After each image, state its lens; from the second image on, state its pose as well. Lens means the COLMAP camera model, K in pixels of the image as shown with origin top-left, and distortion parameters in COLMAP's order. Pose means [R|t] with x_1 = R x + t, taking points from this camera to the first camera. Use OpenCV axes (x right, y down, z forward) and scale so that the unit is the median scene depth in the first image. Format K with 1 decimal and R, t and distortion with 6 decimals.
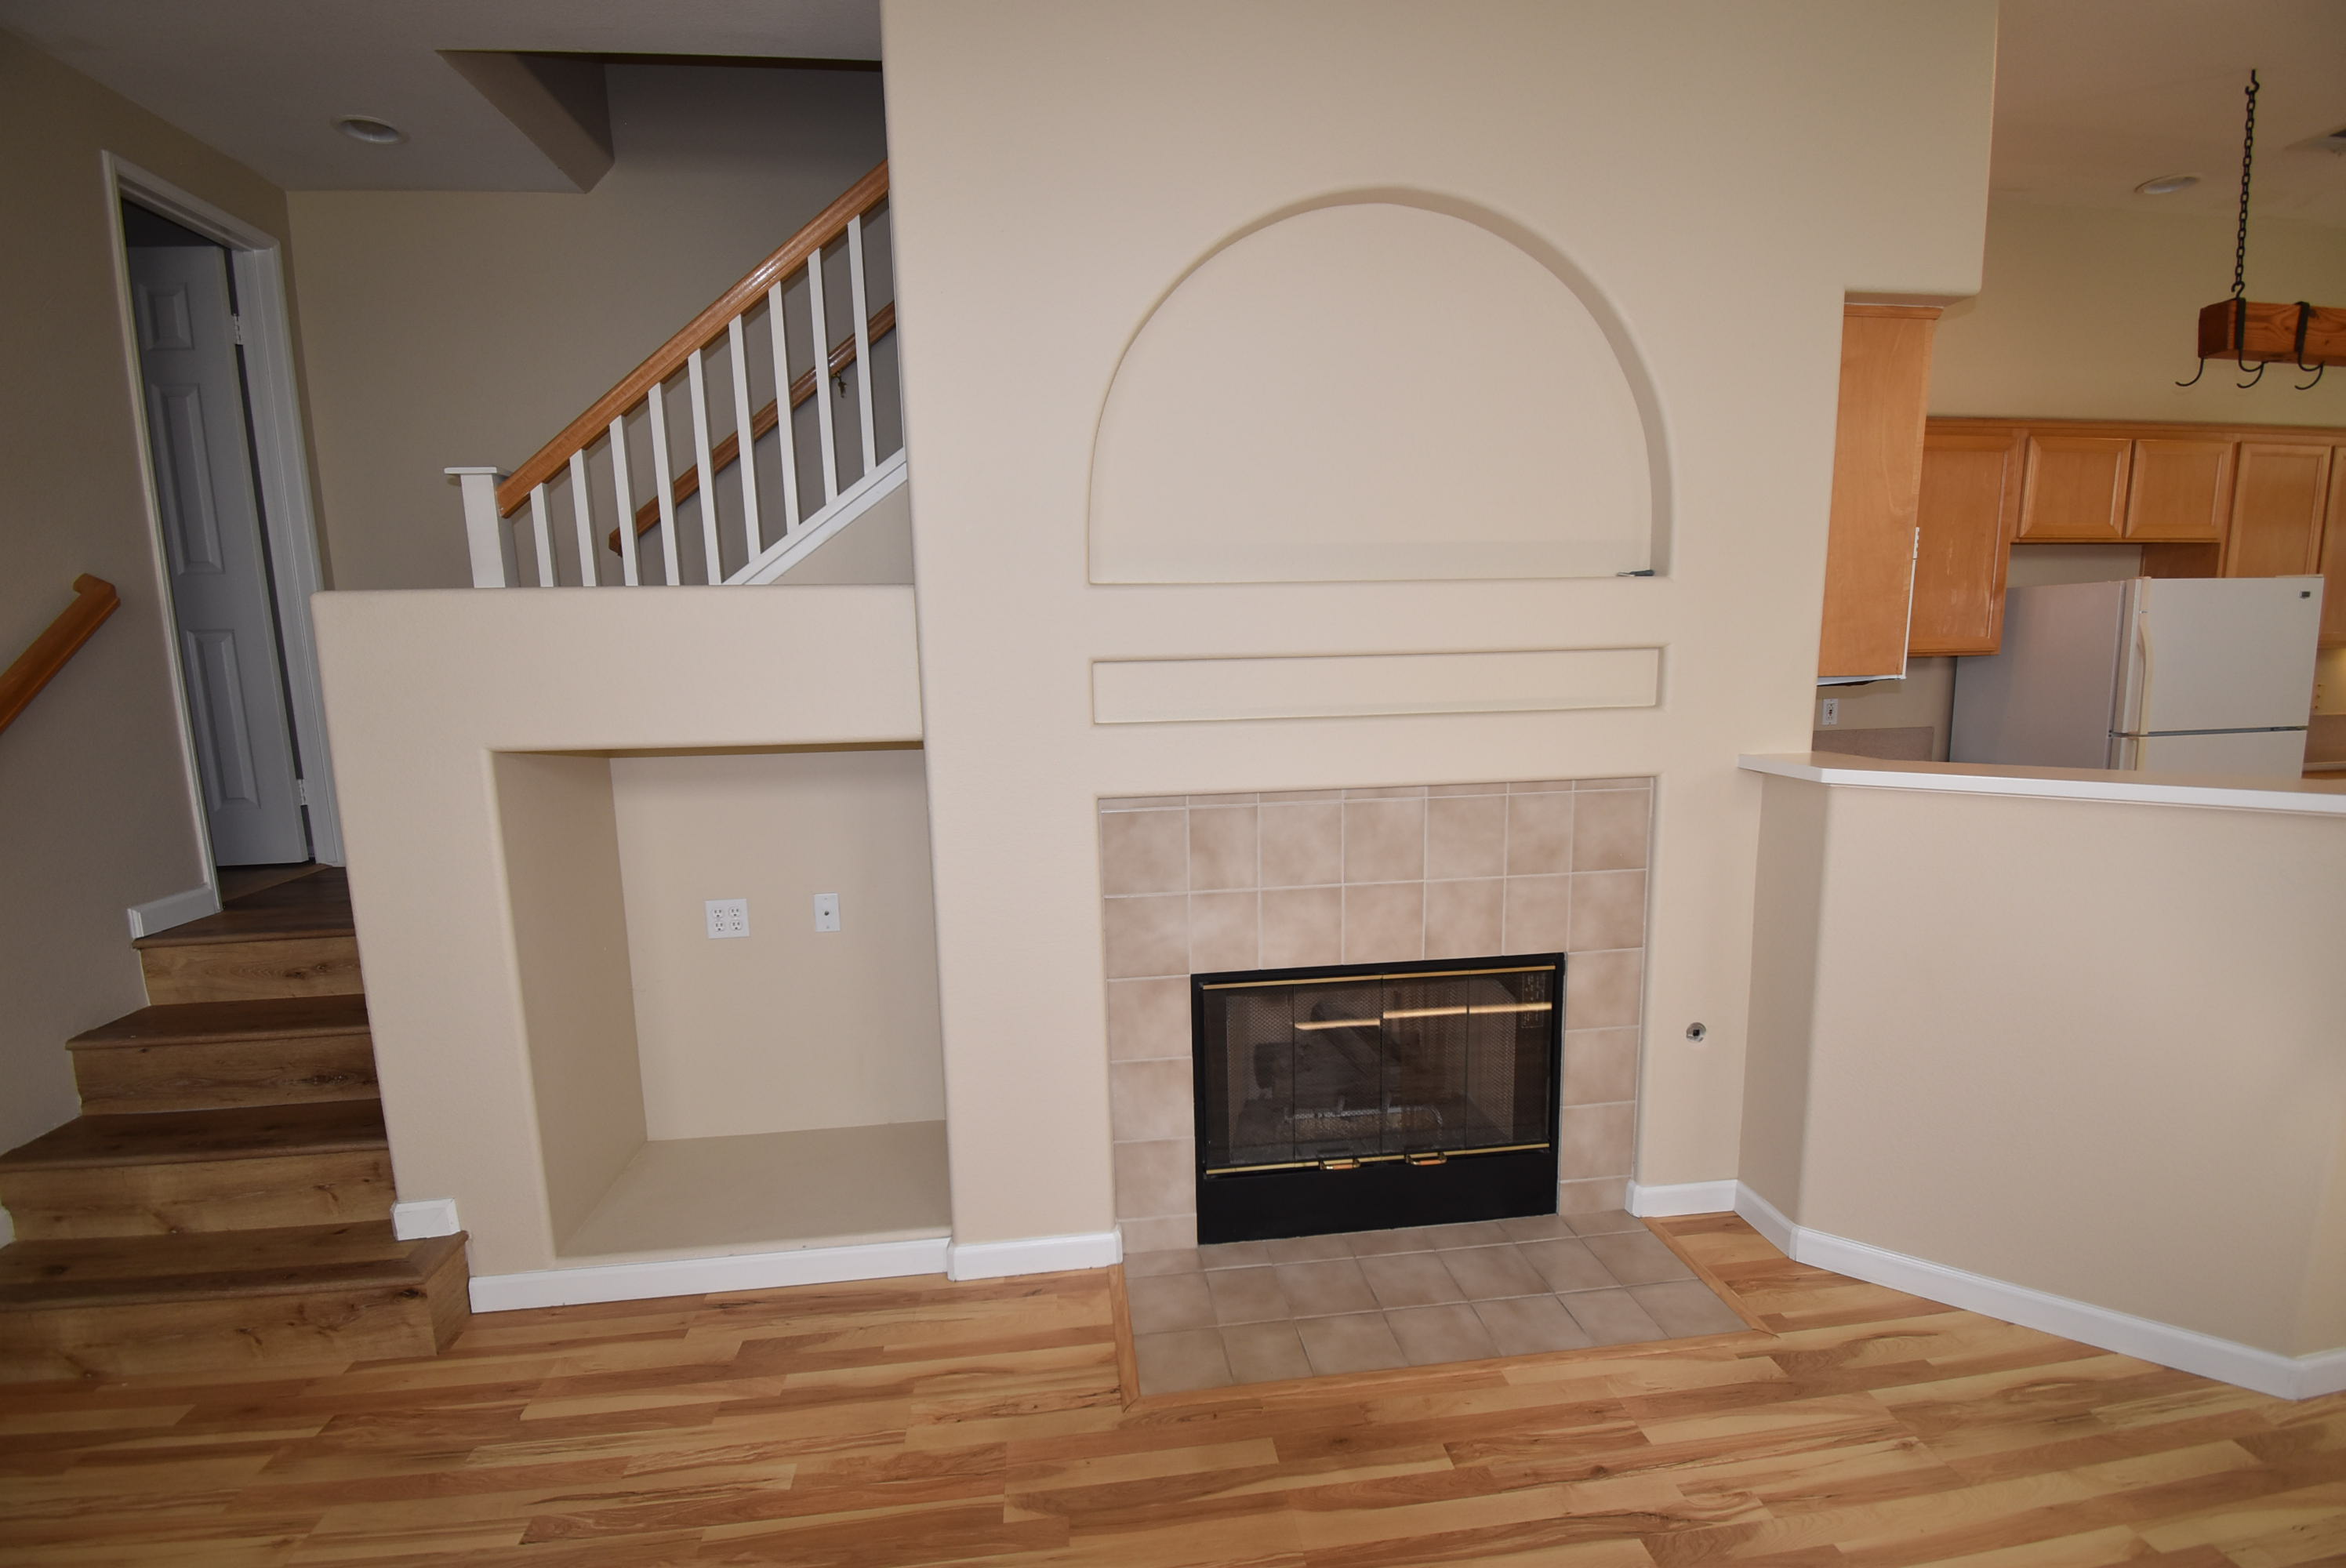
lens RADIAL K [[1035.1, 0, 1175.5], [0, 1035.1, 805.5], [0, 0, 1]] dist [0.024086, -0.027109]
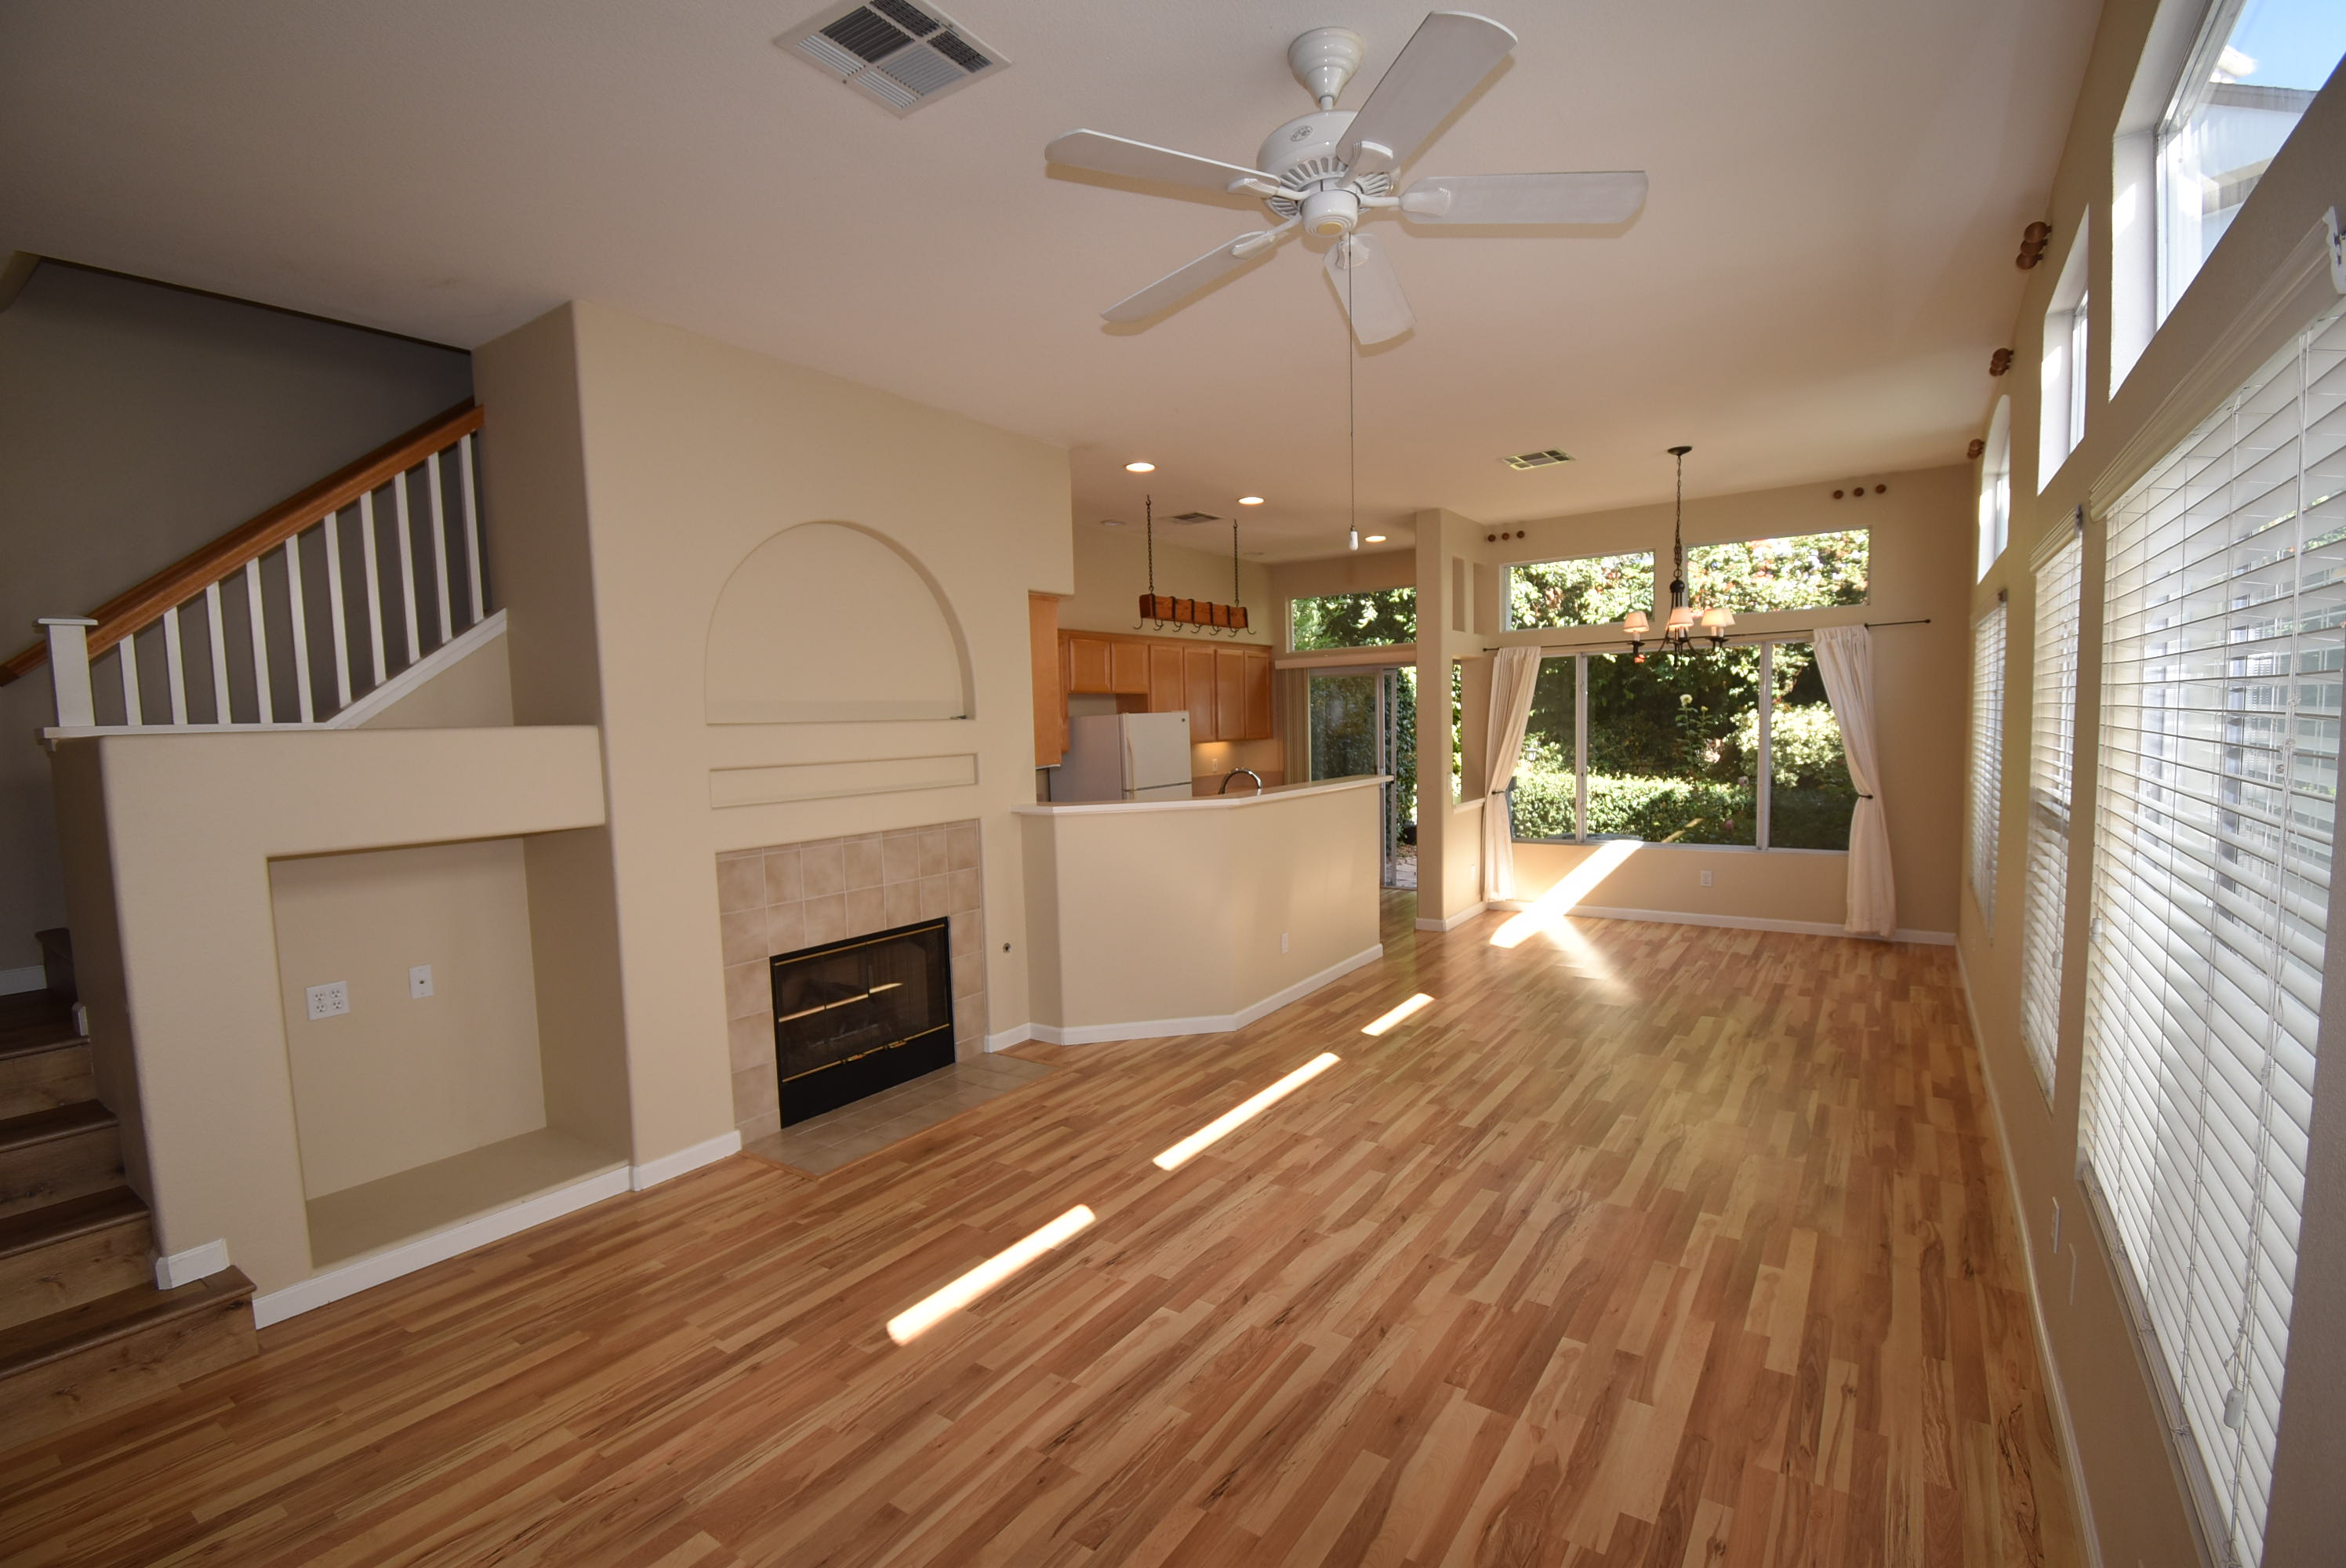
lens RADIAL K [[1035.1, 0, 1175.5], [0, 1035.1, 805.5], [0, 0, 1]] dist [0.024086, -0.027109]
pose [[0.667314, -0.060771, 0.742293, -0.756167], [0.131422, 0.990634, -0.037045, 0.069646], [-0.733089, 0.122274, 0.669051, -0.599193]]
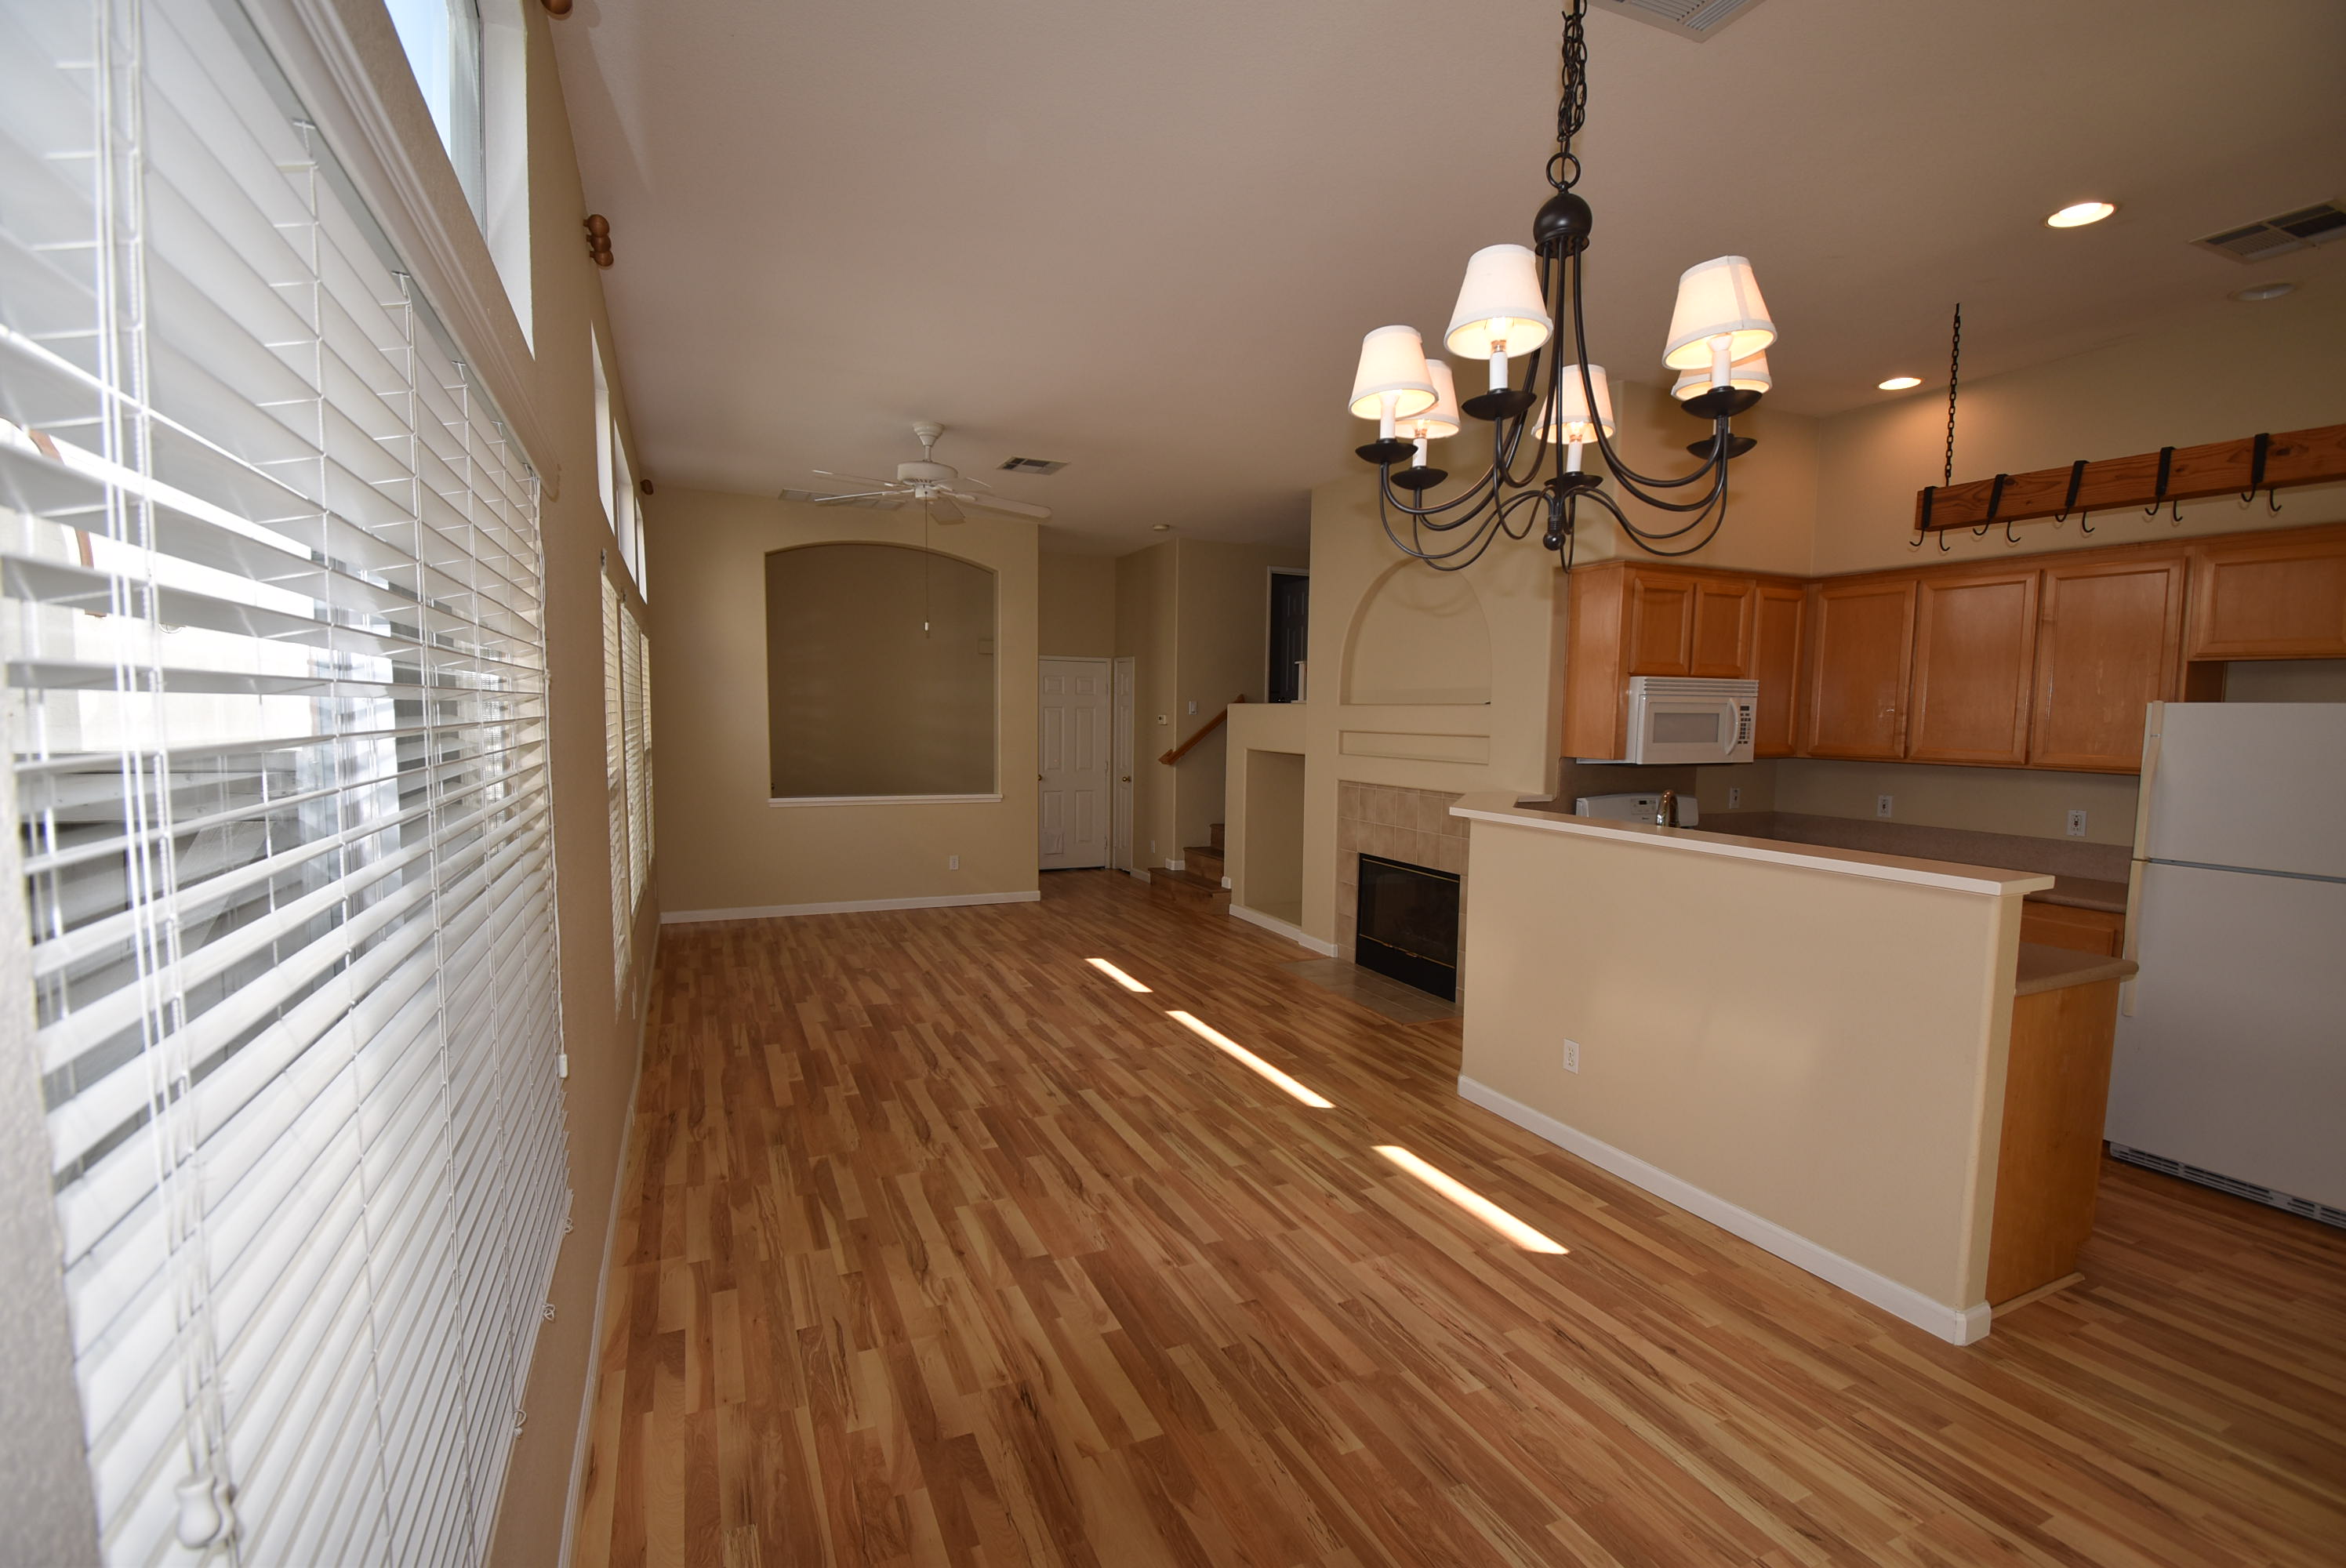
lens RADIAL K [[1035.1, 0, 1175.5], [0, 1035.1, 805.5], [0, 0, 1]] dist [0.024086, -0.027109]
pose [[0.302813, 0.109878, -0.946695, 2.296571], [-0.170784, 0.983509, 0.059523, -0.028857], [0.937623, 0.143656, 0.316584, -0.265817]]
